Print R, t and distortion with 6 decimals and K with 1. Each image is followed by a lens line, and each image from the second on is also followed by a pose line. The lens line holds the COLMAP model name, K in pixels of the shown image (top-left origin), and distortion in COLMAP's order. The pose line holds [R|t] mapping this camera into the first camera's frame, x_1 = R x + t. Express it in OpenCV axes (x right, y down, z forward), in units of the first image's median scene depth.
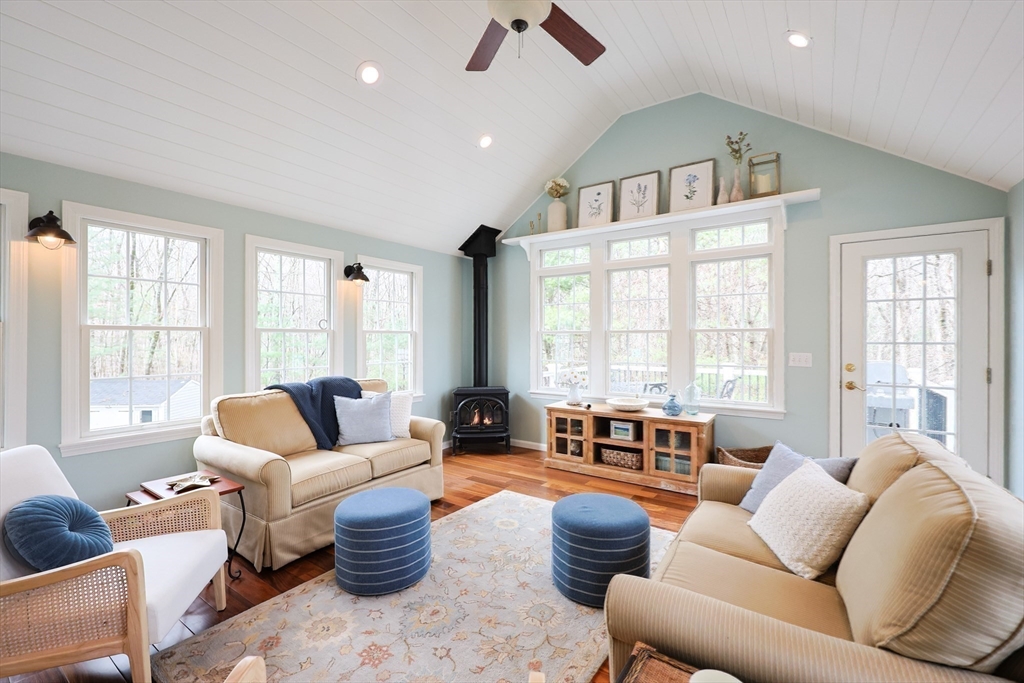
lens RADIAL K [[425.3, 0, 514.9], [0, 425.3, 341.8], [0, 0, 1]] dist [-0.007882, -0.000109]
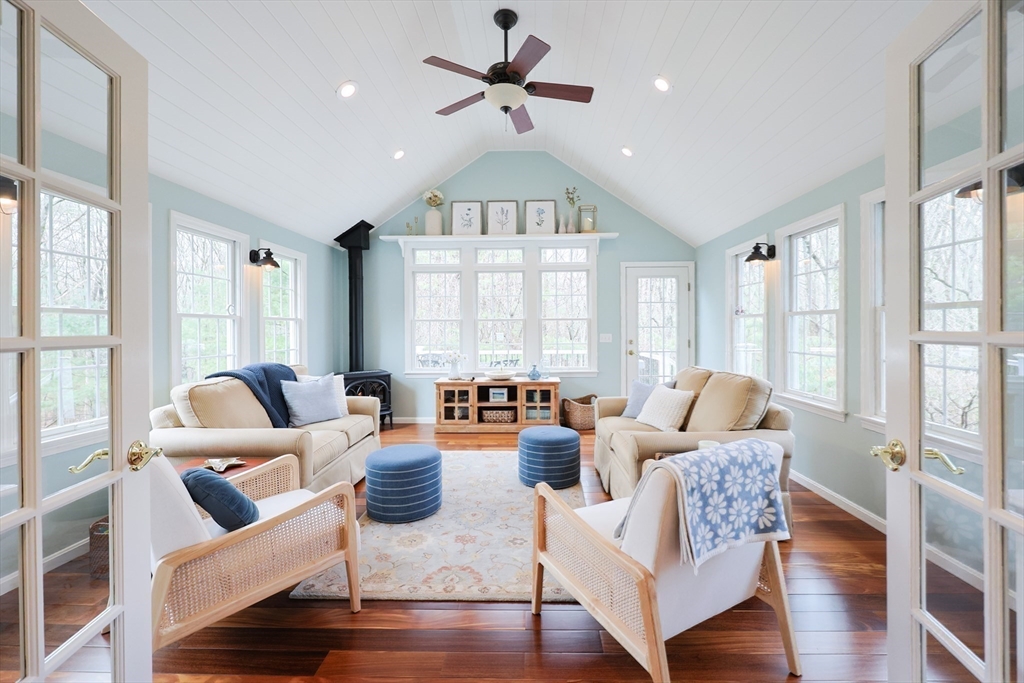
lens RADIAL K [[425.3, 0, 513.4], [0, 425.3, 332.8], [0, 0, 1]] dist [-0.007882, -0.000109]
pose [[0.843024, -0.009560, 0.537791, -0.421265], [0.009169, 0.999952, 0.003403, 0.012027], [-0.537798, 0.002062, 0.843071, -0.138104]]
